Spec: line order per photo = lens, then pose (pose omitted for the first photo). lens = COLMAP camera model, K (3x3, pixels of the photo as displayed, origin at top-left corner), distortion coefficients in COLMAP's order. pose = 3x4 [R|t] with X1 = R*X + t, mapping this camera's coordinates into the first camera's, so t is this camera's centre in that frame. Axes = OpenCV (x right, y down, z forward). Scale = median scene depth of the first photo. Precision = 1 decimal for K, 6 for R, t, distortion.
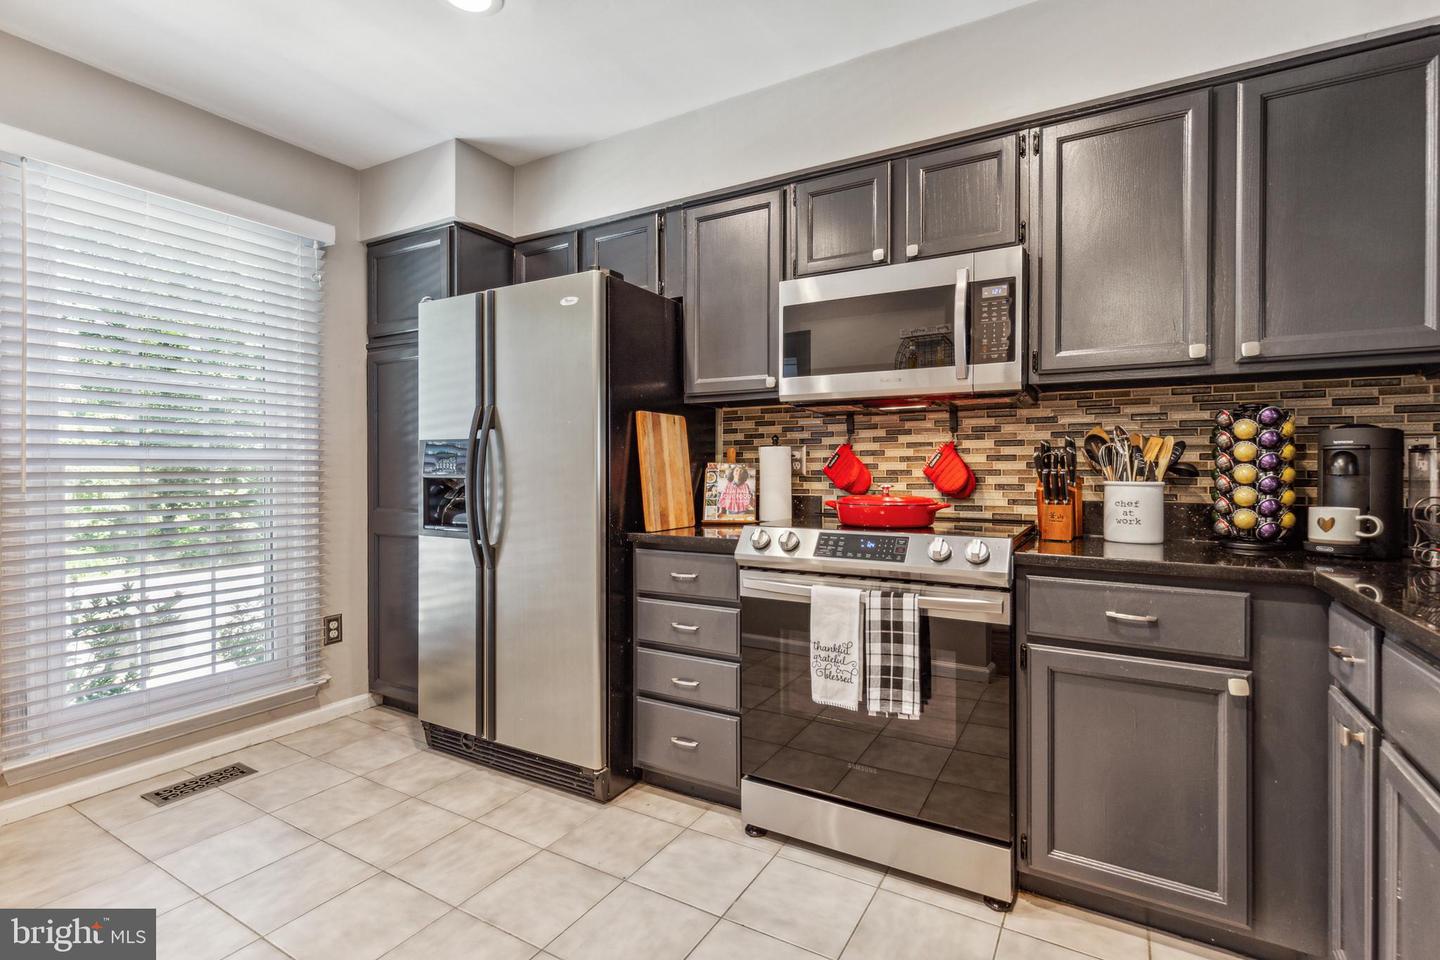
lens RADIAL K [[670.8, 0, 724.5], [0, 670.8, 472.5], [0, 0, 1]] dist [0.012214, -0.000046]
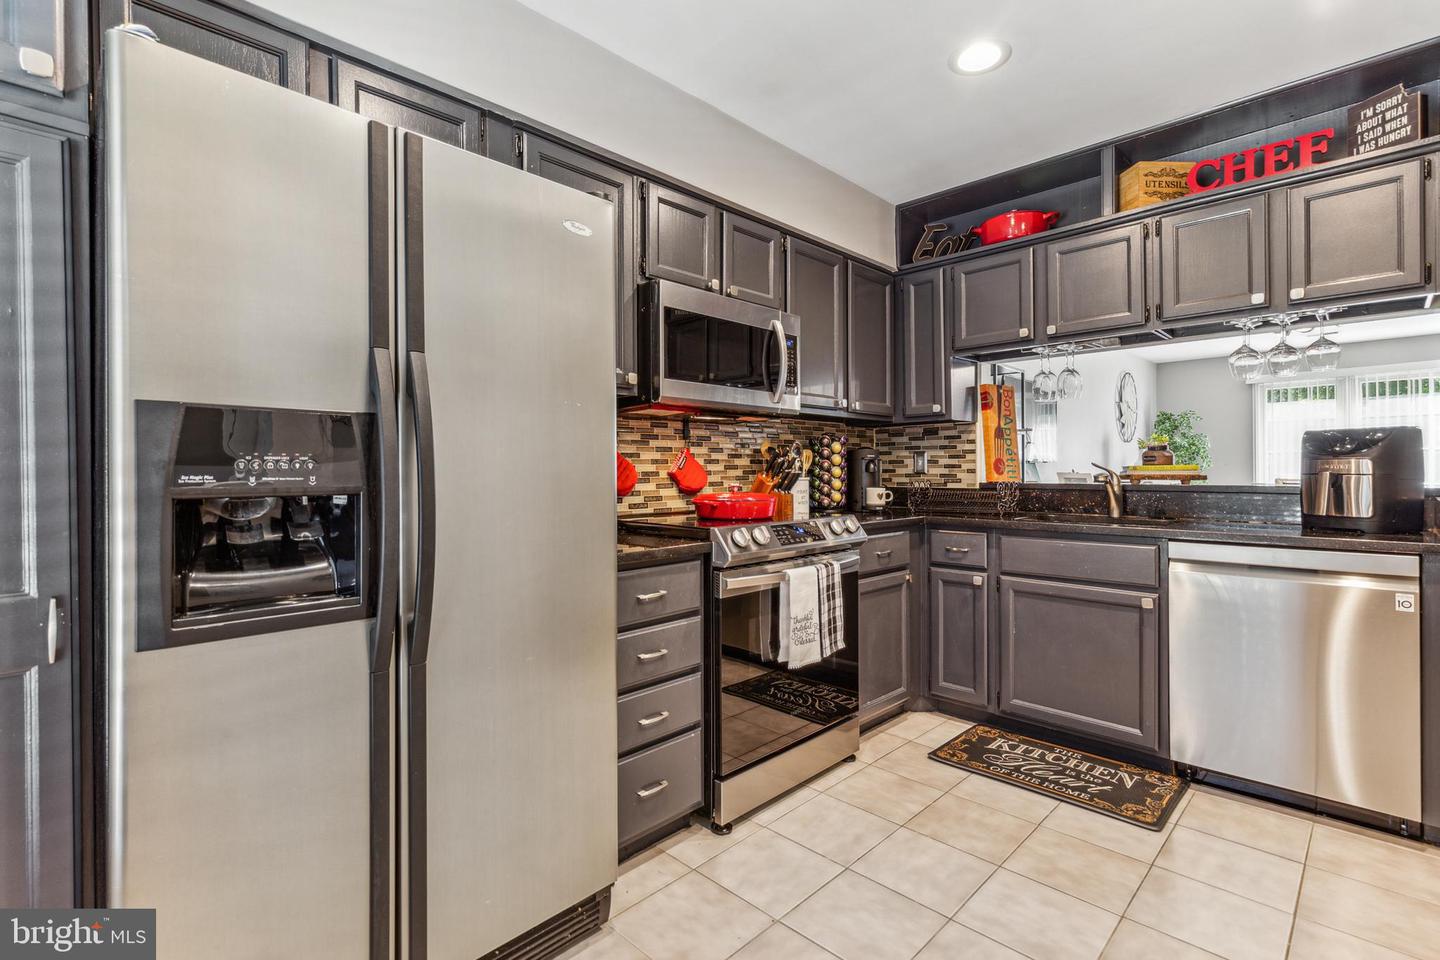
lens RADIAL K [[670.8, 0, 722.3], [0, 670.8, 472.6], [0, 0, 1]] dist [0.012214, -0.000046]
pose [[0.253705, -0.007689, 0.967251, -0.950632], [0.011332, 0.999923, 0.004976, -0.007866], [-0.967215, 0.009699, 0.253773, 0.756513]]
